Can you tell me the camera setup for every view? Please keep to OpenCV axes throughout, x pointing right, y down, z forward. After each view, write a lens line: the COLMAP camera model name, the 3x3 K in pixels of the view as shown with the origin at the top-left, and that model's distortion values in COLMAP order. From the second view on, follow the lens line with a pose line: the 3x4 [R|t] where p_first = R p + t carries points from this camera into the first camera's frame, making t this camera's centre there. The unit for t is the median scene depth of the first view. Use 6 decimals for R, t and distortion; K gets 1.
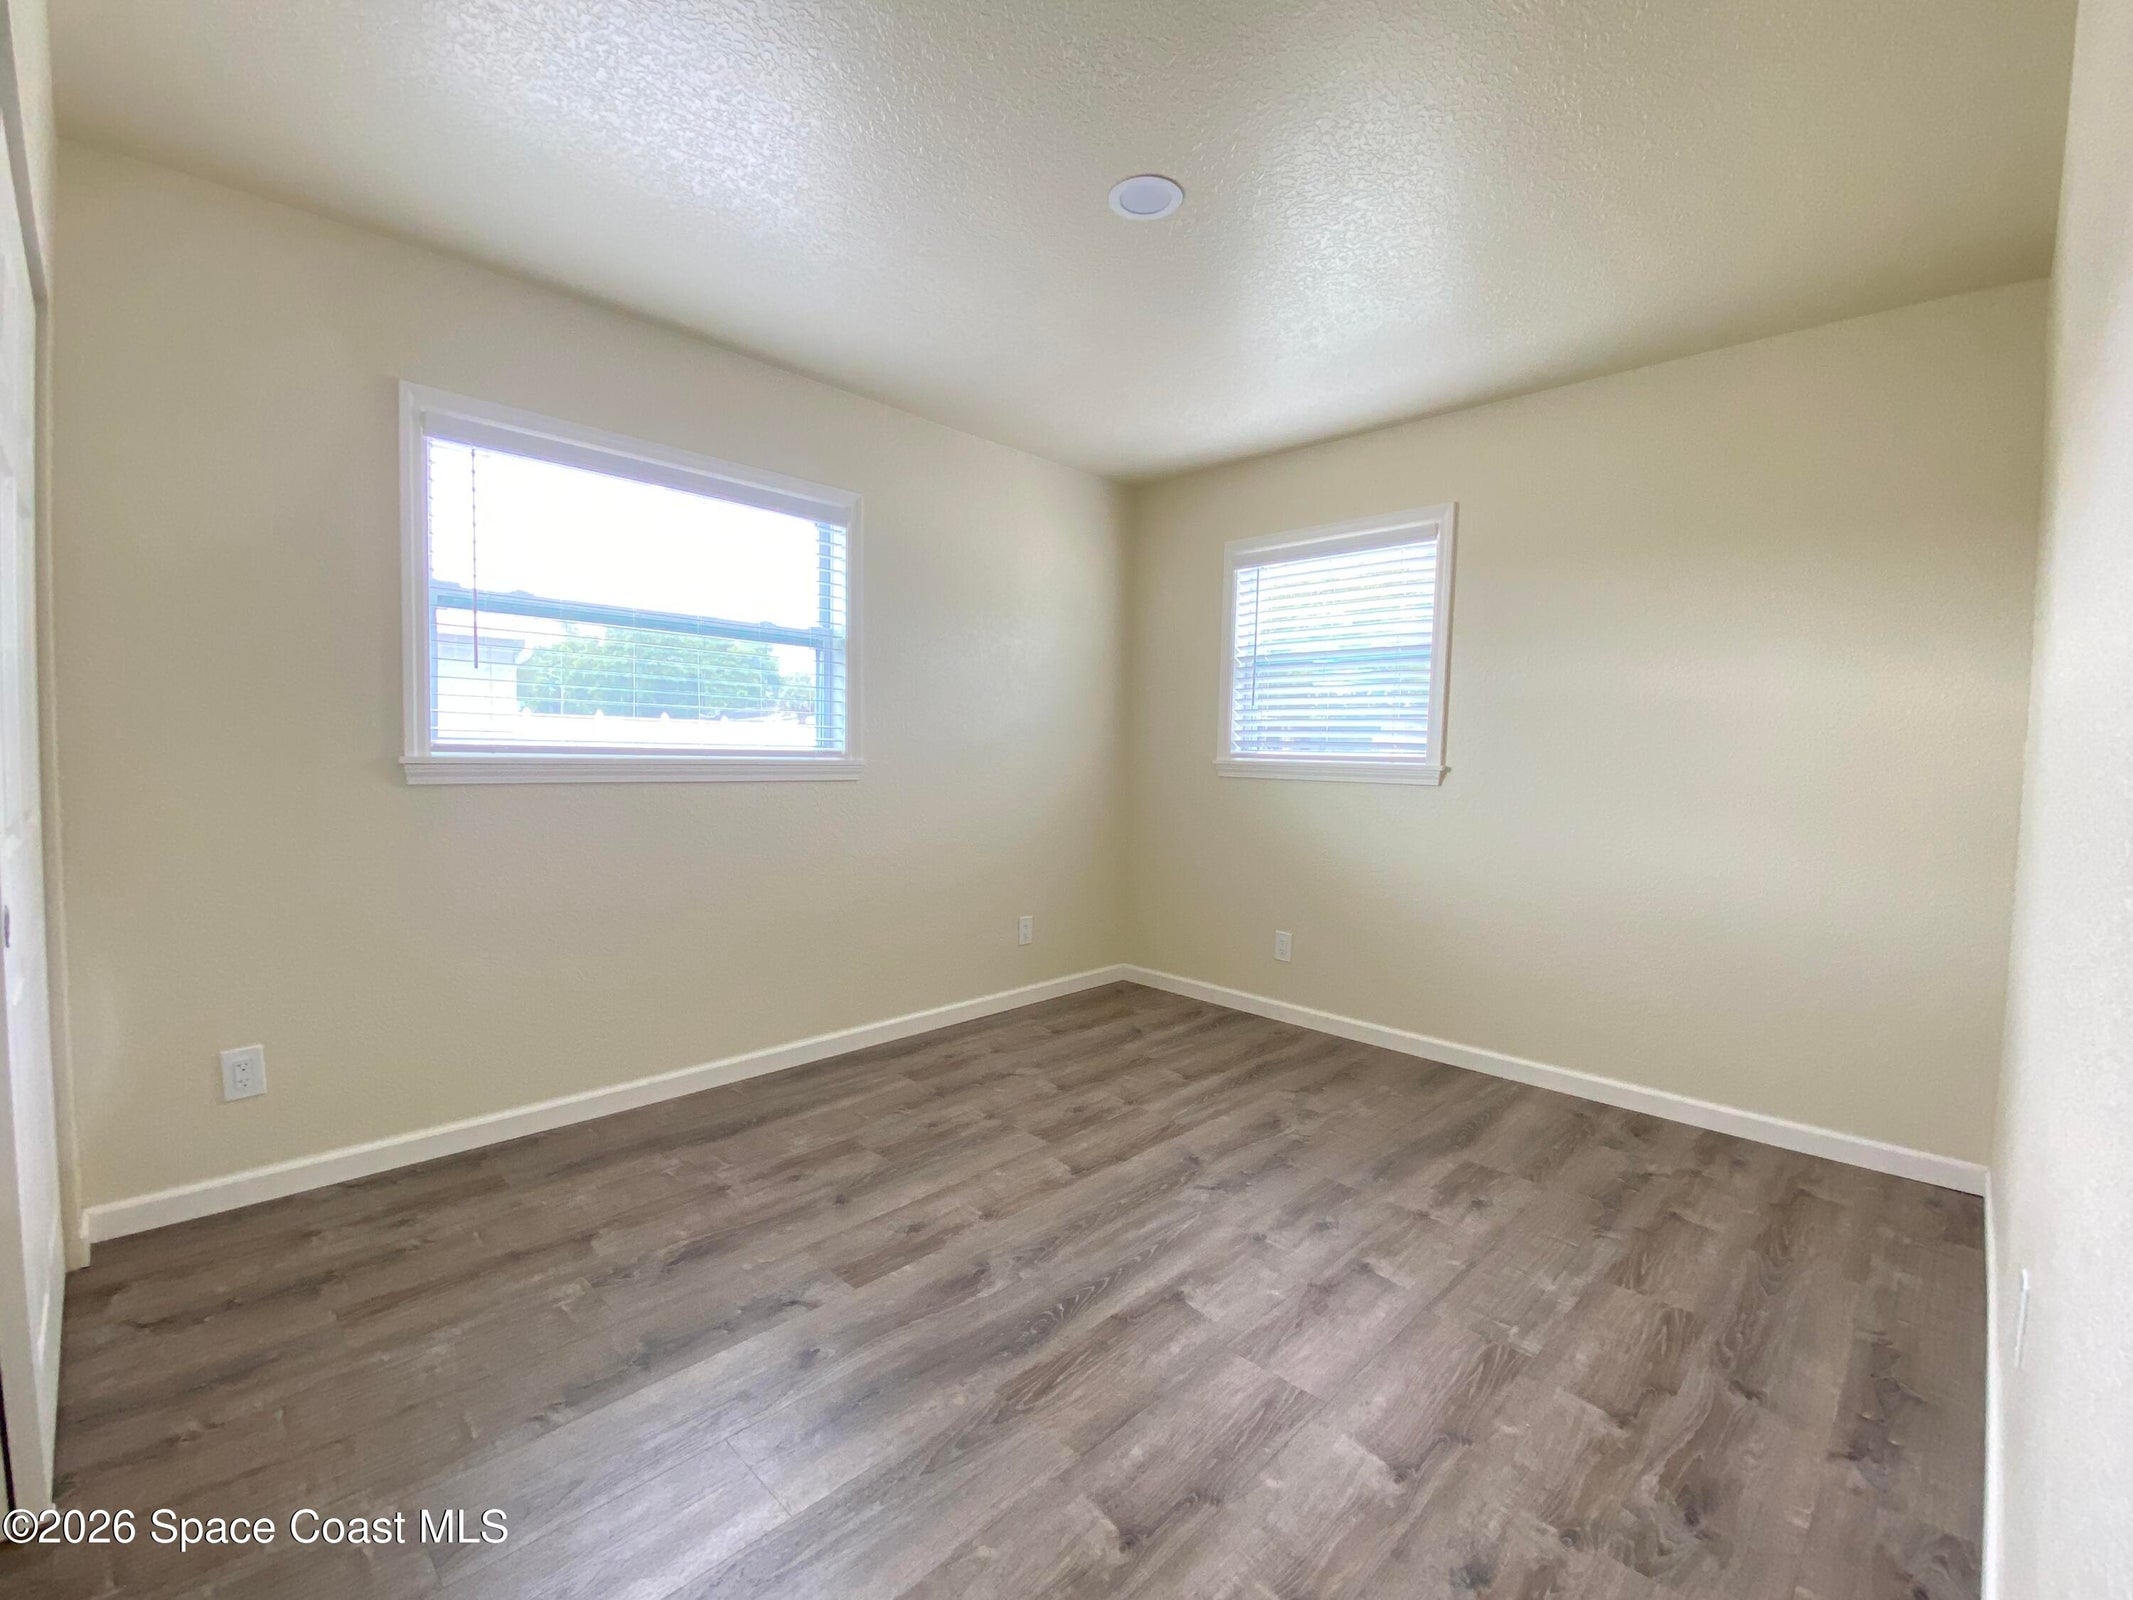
lens RADIAL K [[933.6, 0, 1065.7], [0, 933.6, 800.4], [0, 0, 1]] dist [-0.000584, -0.000203]
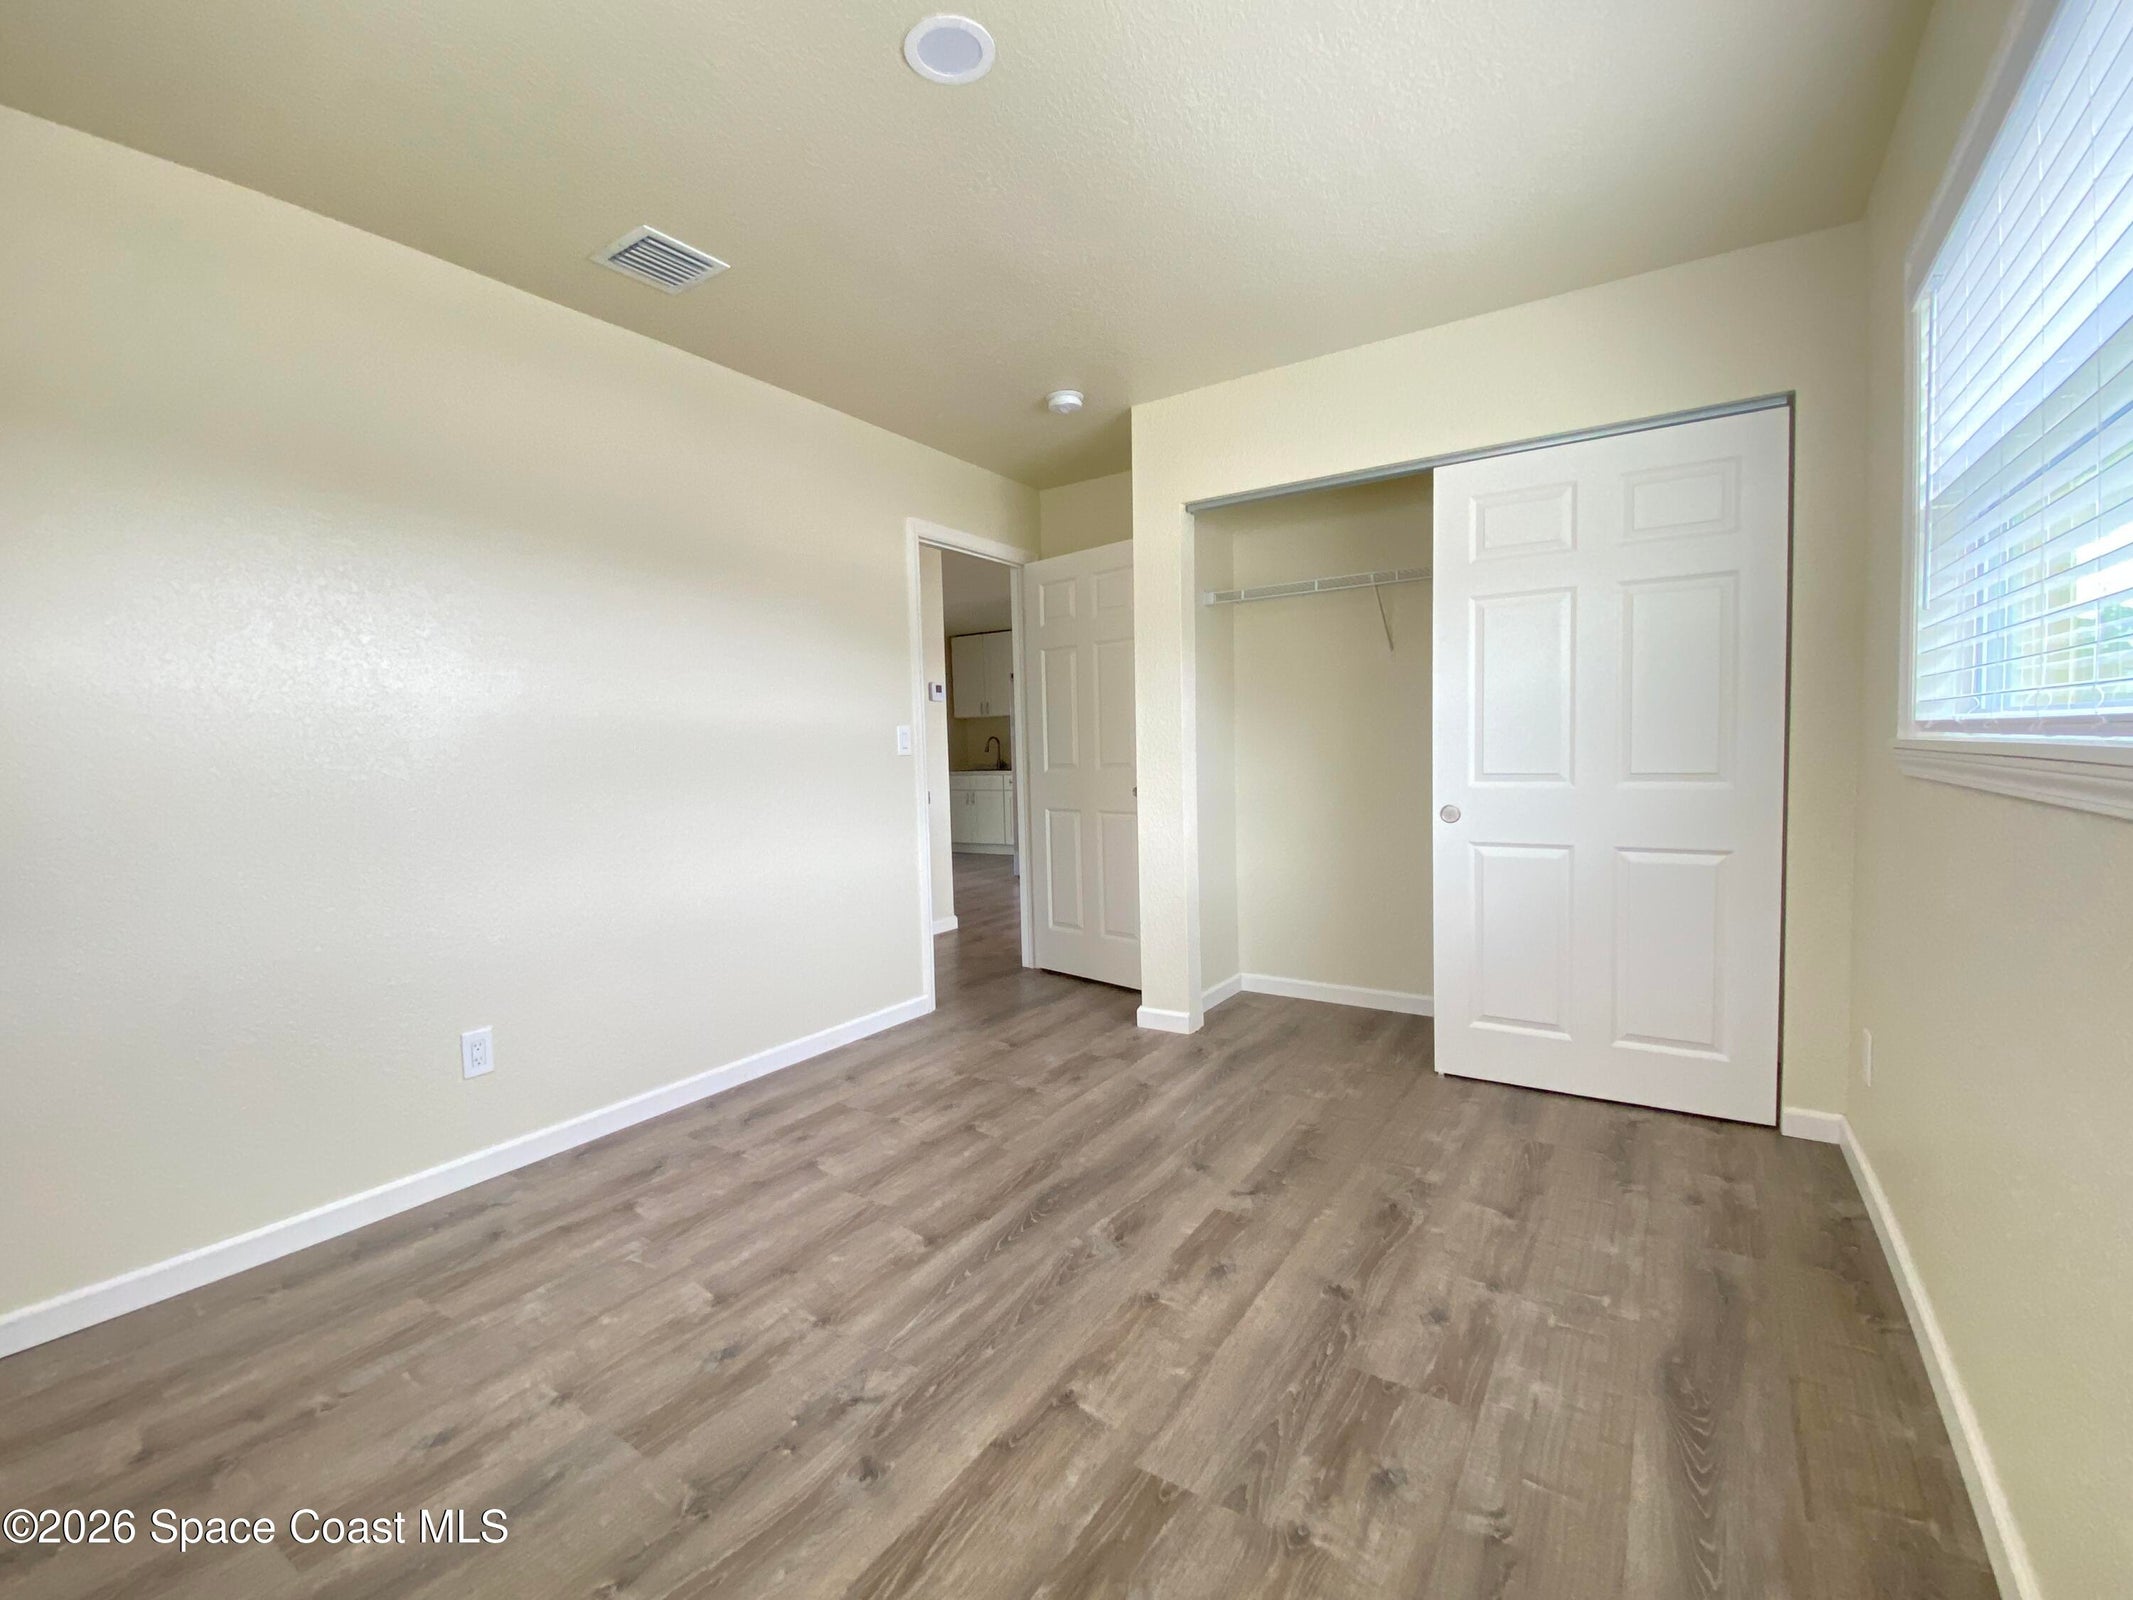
lens RADIAL K [[933.6, 0, 1061.4], [0, 933.6, 801.3], [0, 0, 1]] dist [-0.000584, -0.000203]
pose [[-0.982927, 0.016005, -0.183296, 0.147031], [-0.004444, 0.993854, 0.110613, -0.088369], [0.183940, 0.109539, -0.976815, 1.852829]]
